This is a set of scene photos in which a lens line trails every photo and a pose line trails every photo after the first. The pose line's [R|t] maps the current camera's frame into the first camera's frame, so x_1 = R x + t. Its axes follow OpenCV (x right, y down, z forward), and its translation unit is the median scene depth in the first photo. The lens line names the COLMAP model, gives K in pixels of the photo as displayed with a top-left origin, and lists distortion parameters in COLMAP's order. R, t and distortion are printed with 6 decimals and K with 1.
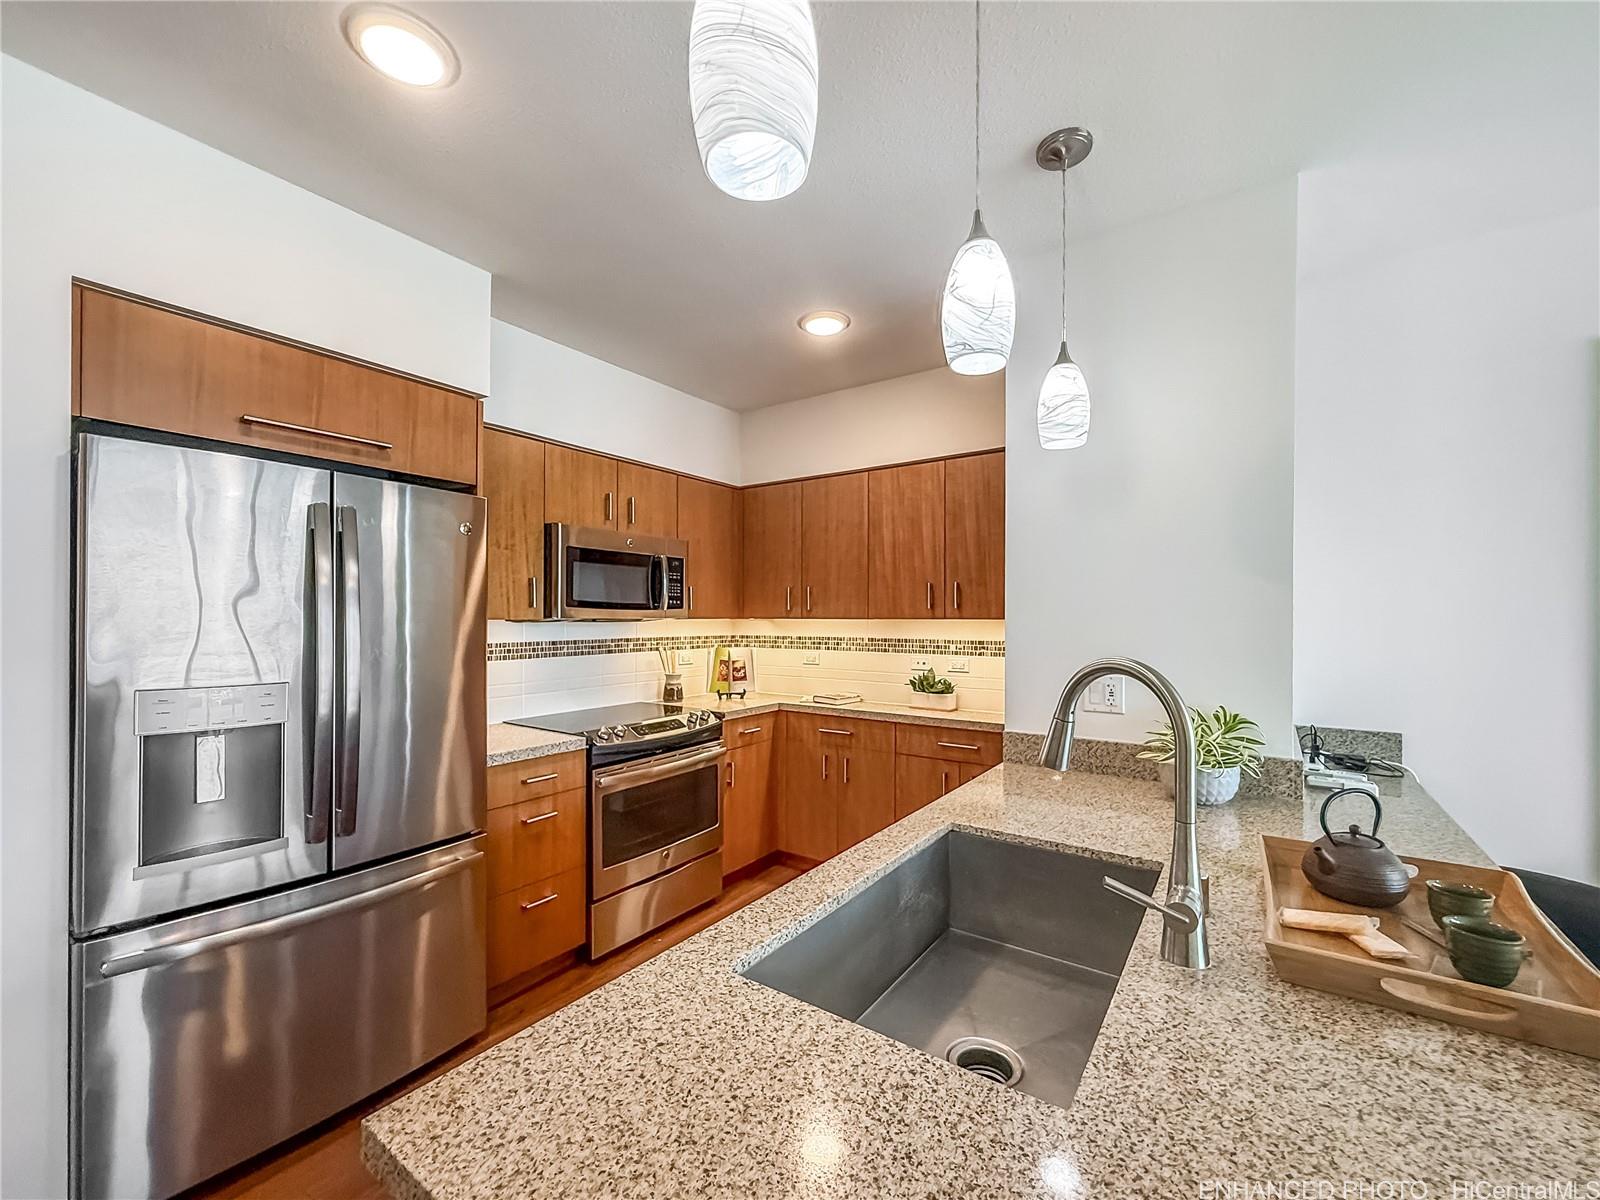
lens RADIAL K [[651.5, 0, 799.1], [0, 651.5, 614.1], [0, 0, 1]] dist [-0.000416, 0.000060]
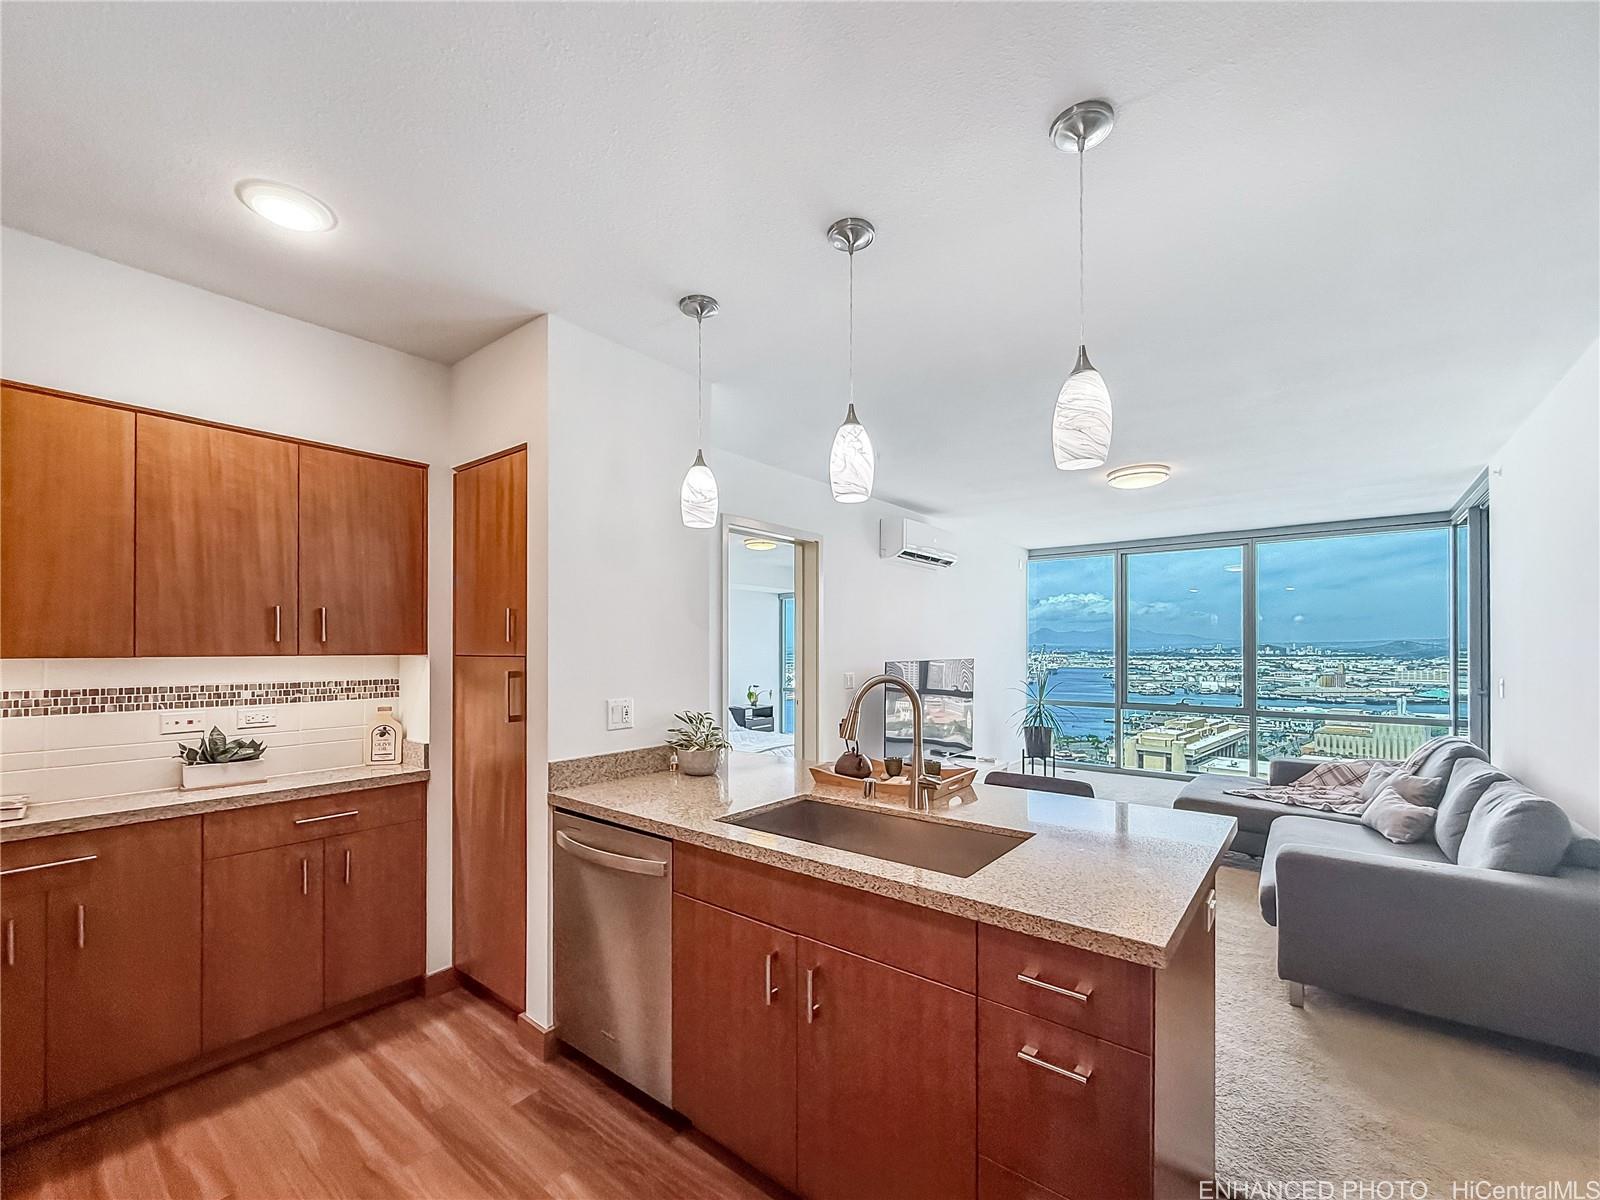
lens RADIAL K [[665.6, 0, 798.3], [0, 665.6, 643.9], [0, 0, 1]] dist [0.000022, 0.000070]
pose [[0.062169, 0.003811, 0.998058, -0.473897], [-0.005195, 0.999980, -0.003495, -0.005791], [-0.998052, -0.004967, 0.062187, 0.351813]]
